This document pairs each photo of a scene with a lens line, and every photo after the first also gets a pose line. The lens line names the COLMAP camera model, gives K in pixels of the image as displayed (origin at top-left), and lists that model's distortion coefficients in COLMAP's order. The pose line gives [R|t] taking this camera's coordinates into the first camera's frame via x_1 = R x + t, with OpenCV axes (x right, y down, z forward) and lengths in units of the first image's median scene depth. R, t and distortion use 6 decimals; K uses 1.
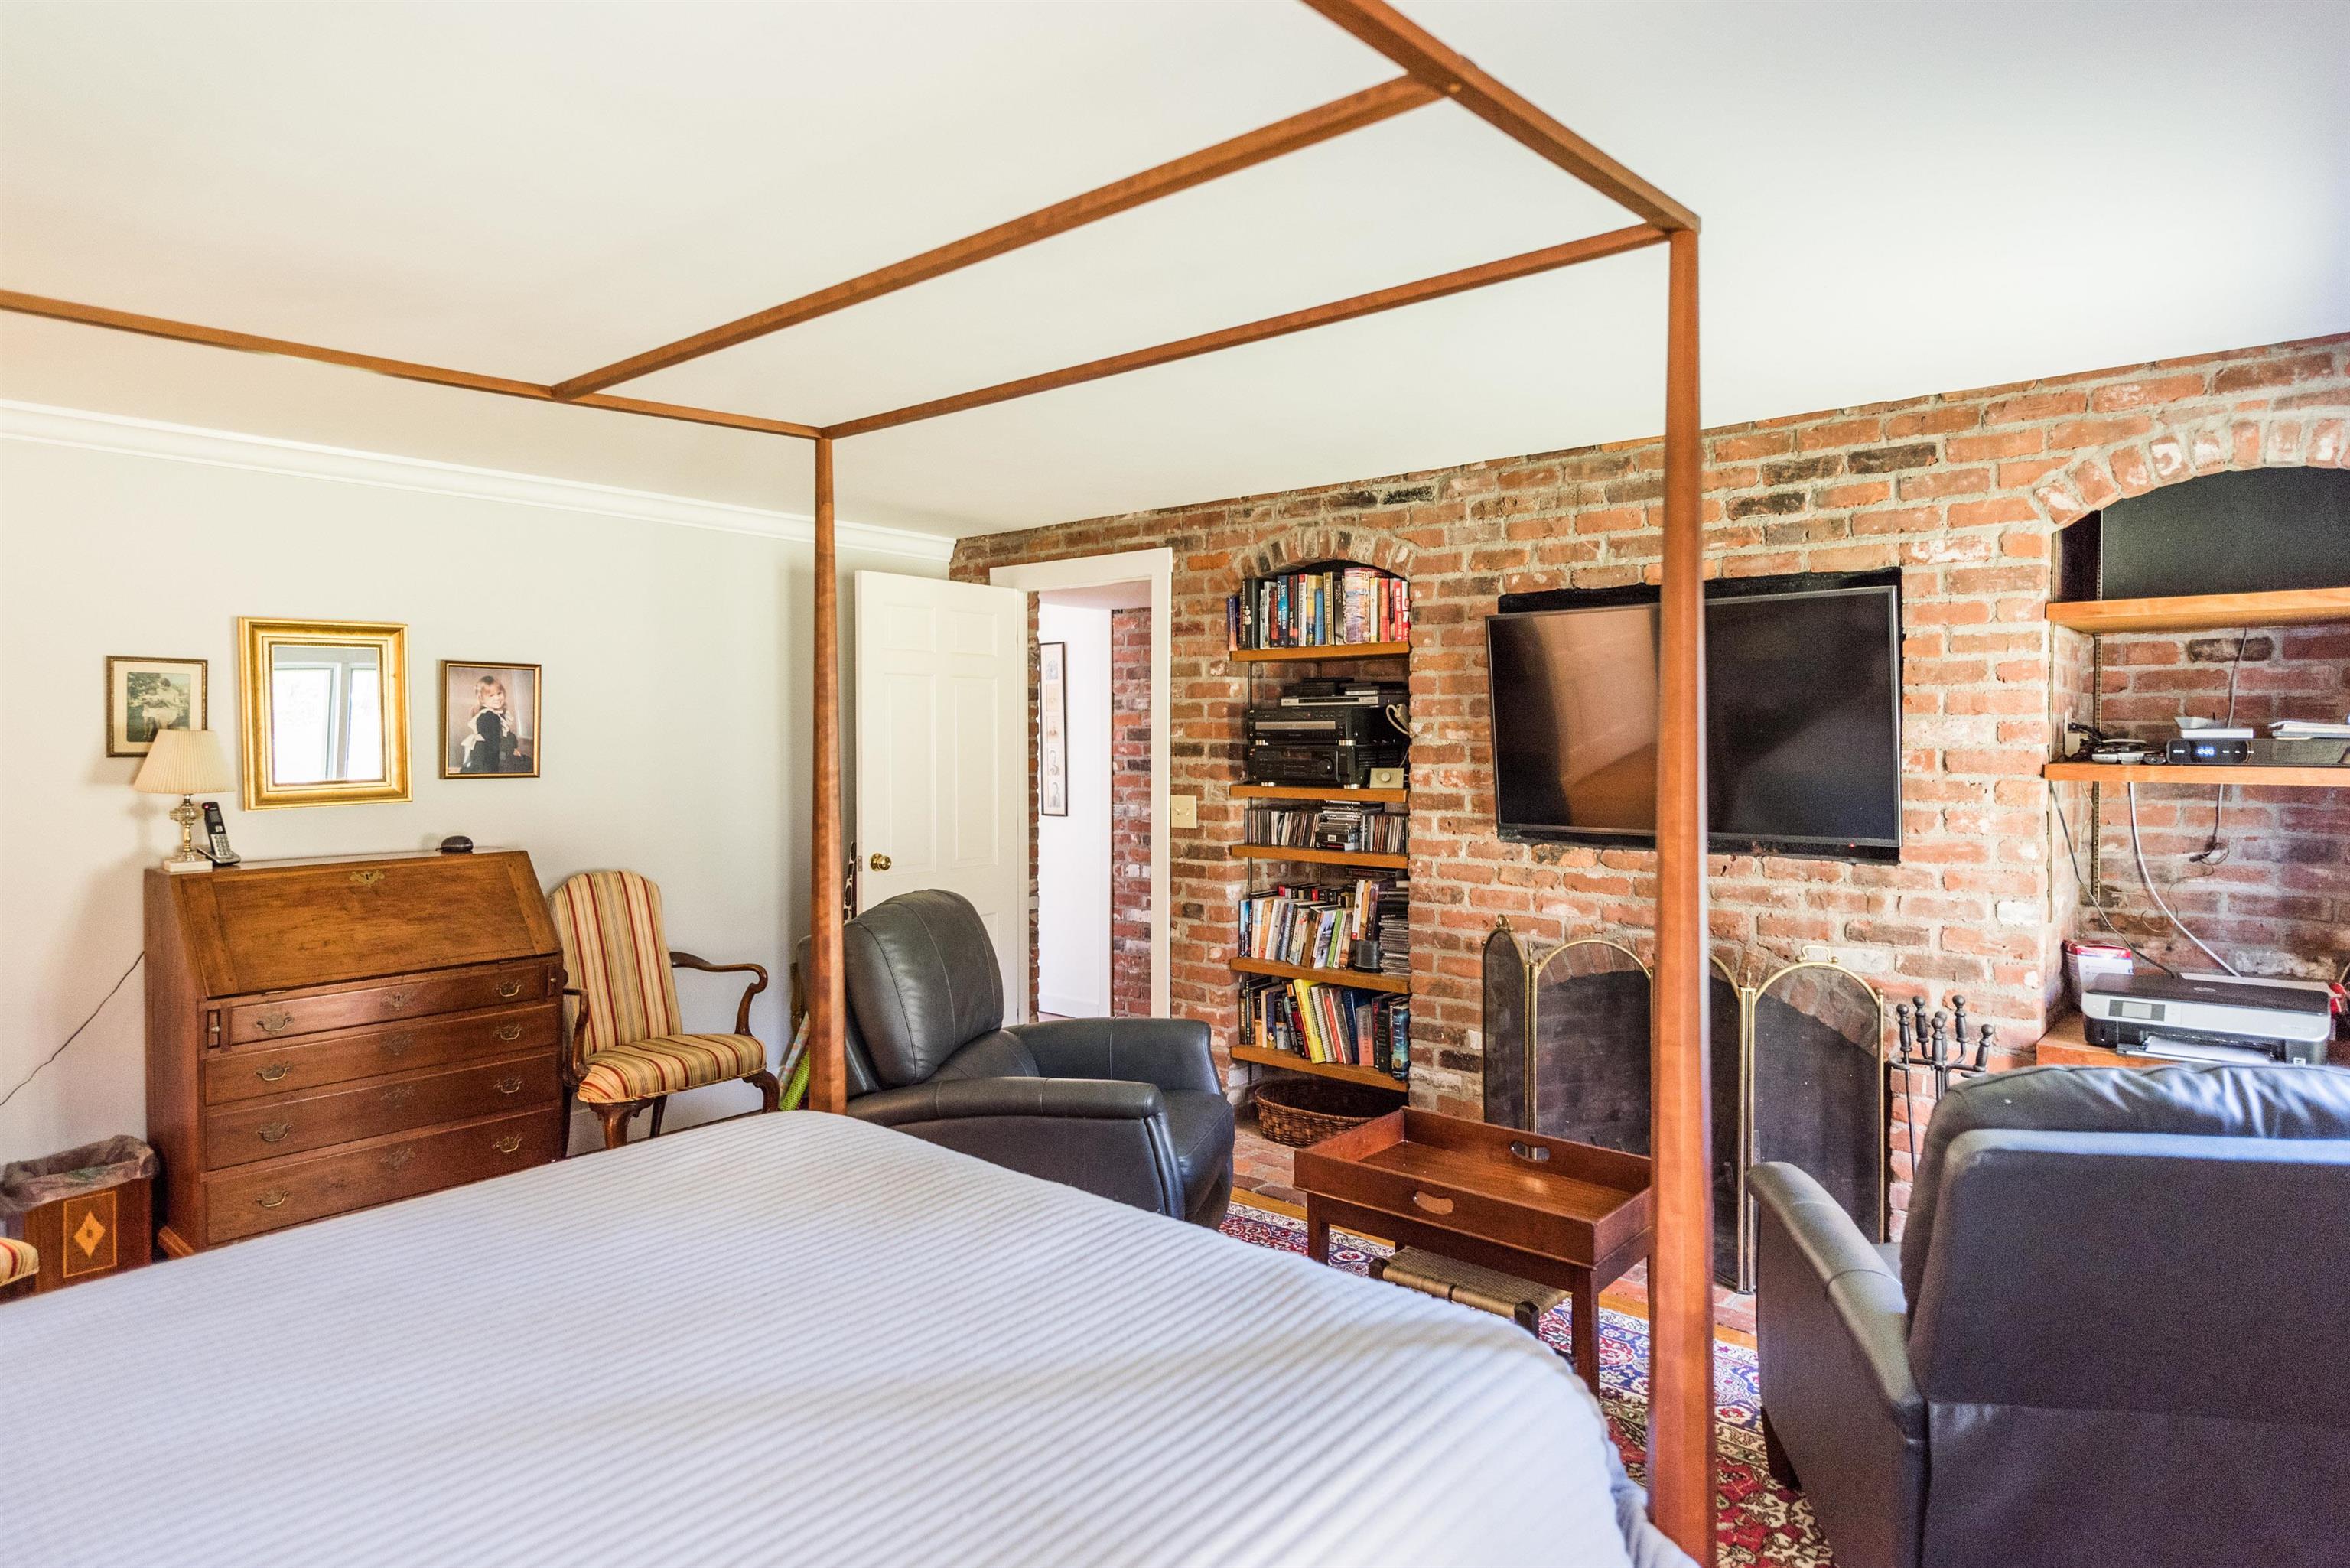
lens RADIAL K [[1345.7, 0, 1175.0], [0, 1345.7, 784.0], [0, 0, 1]] dist [0.002154, 0.000482]
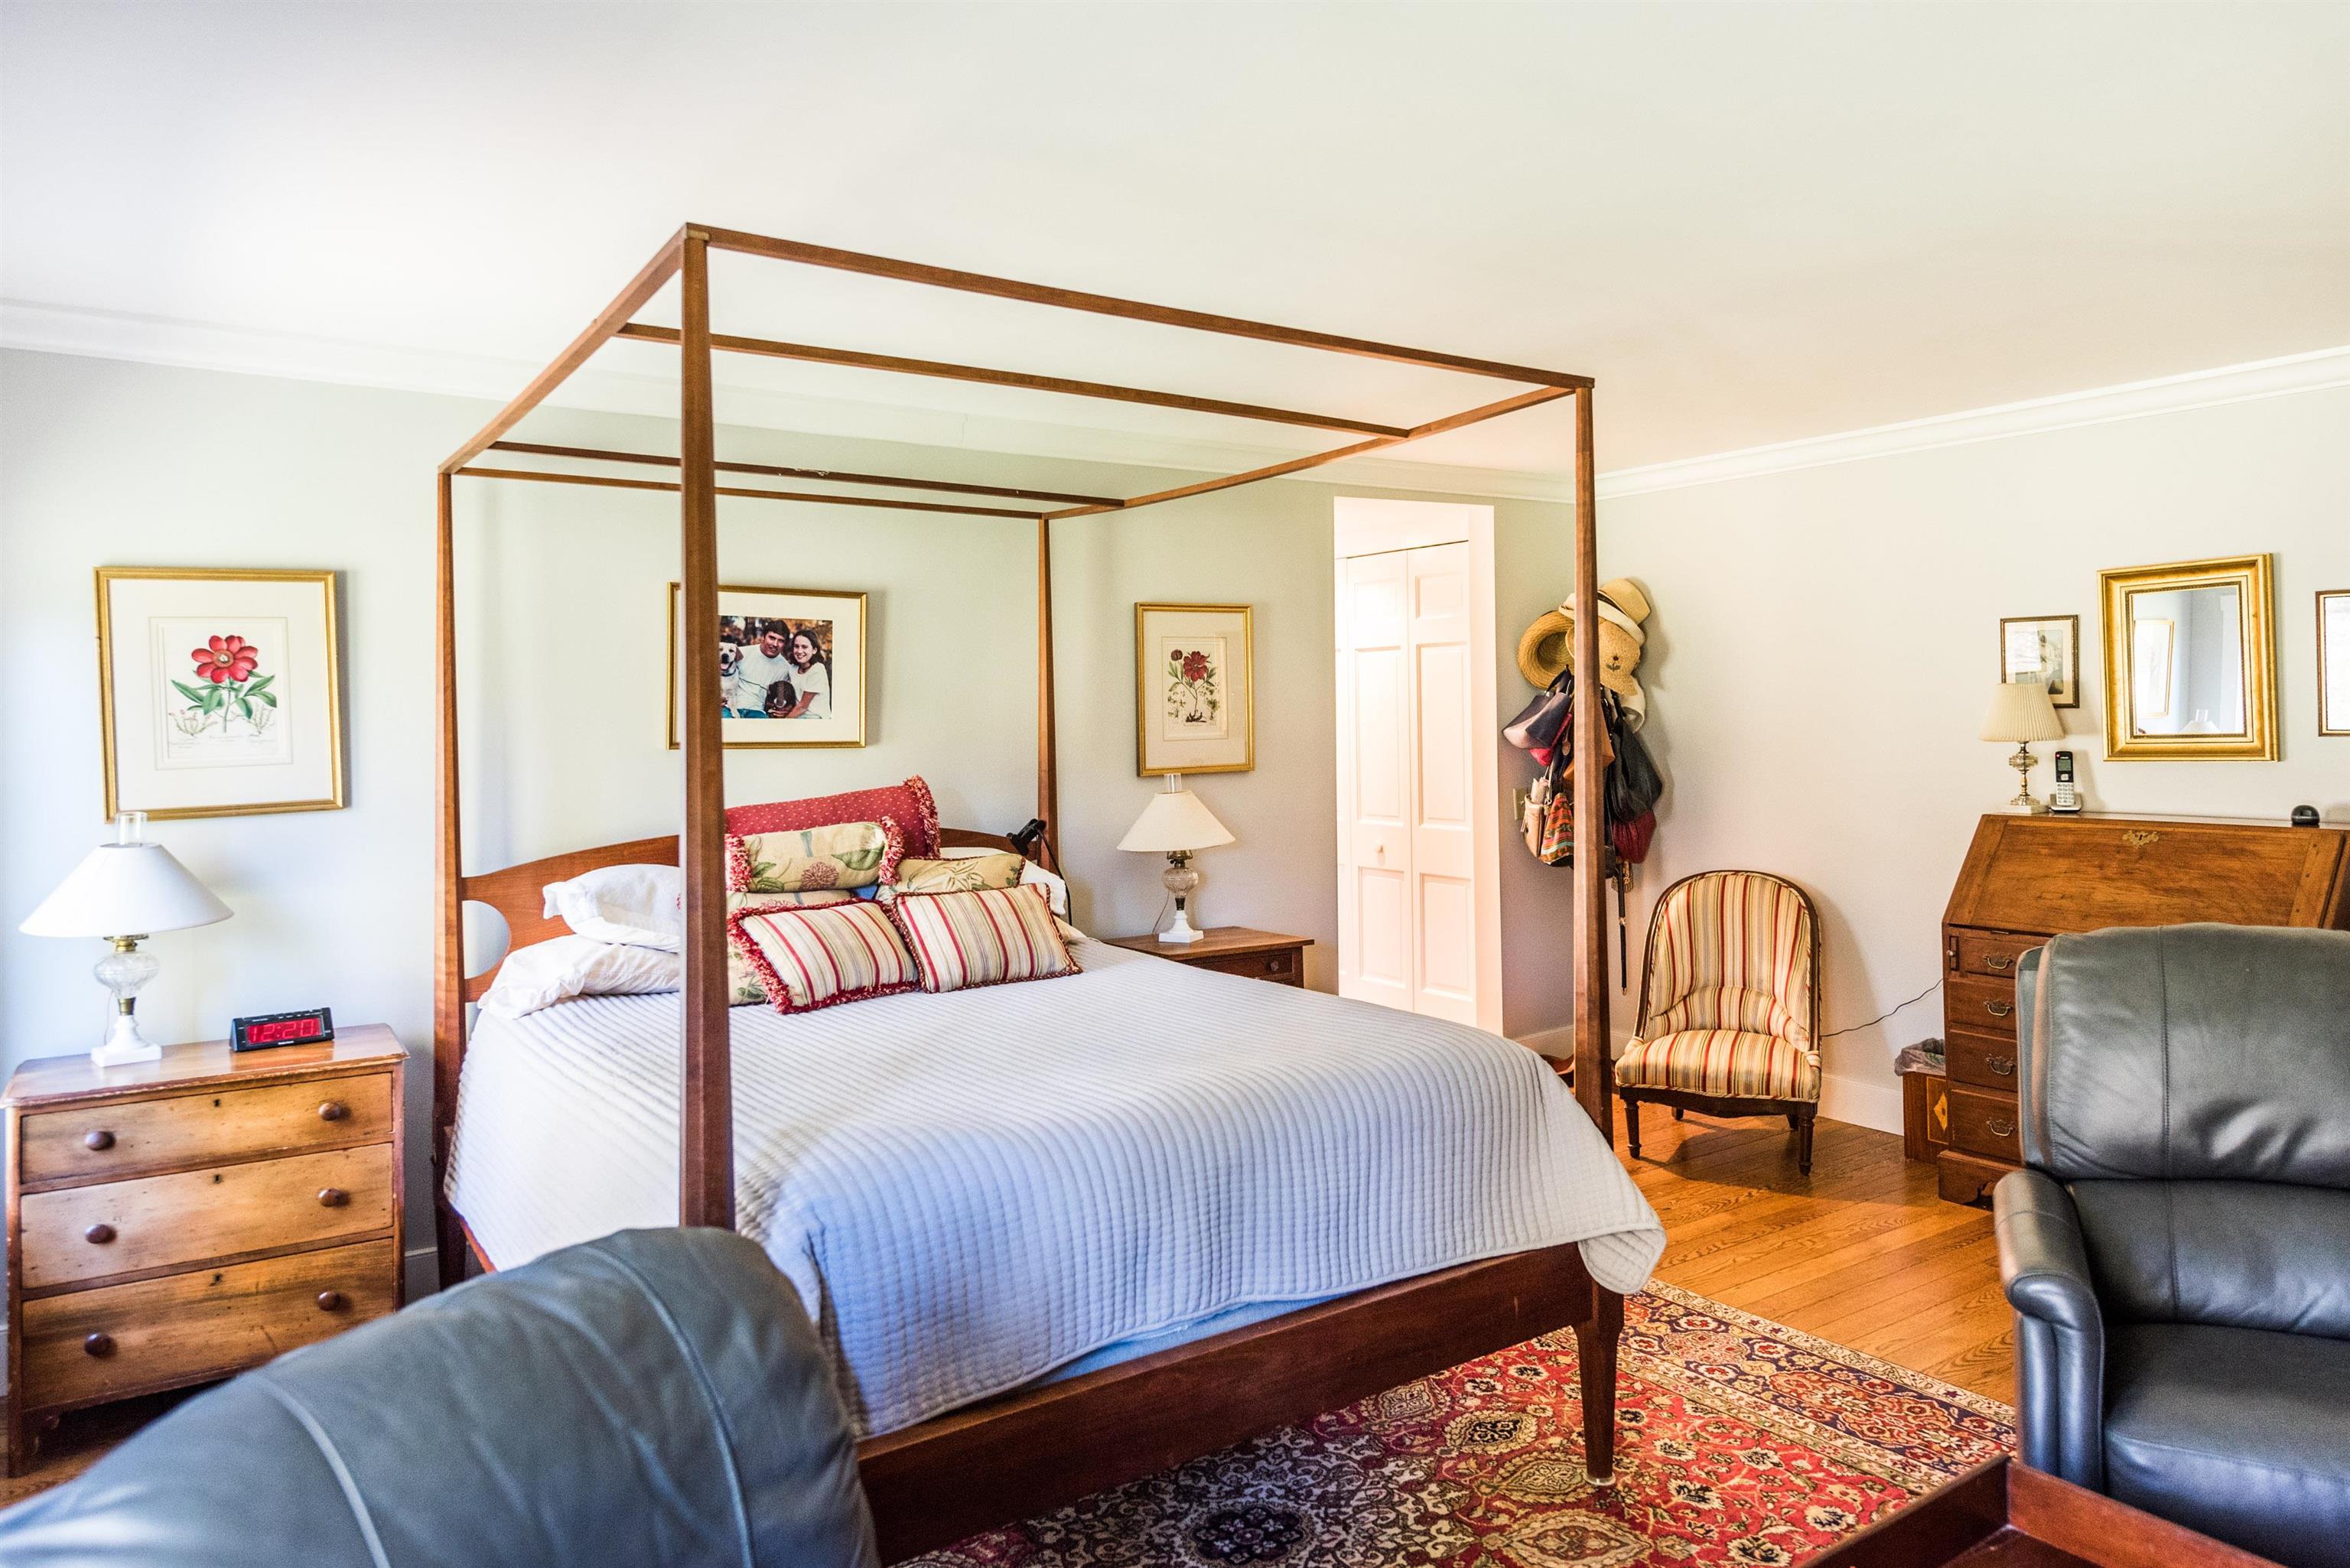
lens RADIAL K [[1484.7, 0, 1175.0], [0, 1484.7, 784.0], [0, 0, 1]] dist [-0.001345, -0.000181]
pose [[-0.267233, 0.049288, -0.962371, 0.565565], [-0.021359, 0.998143, 0.057051, -0.011984], [0.963395, 0.035801, -0.265684, 0.629193]]
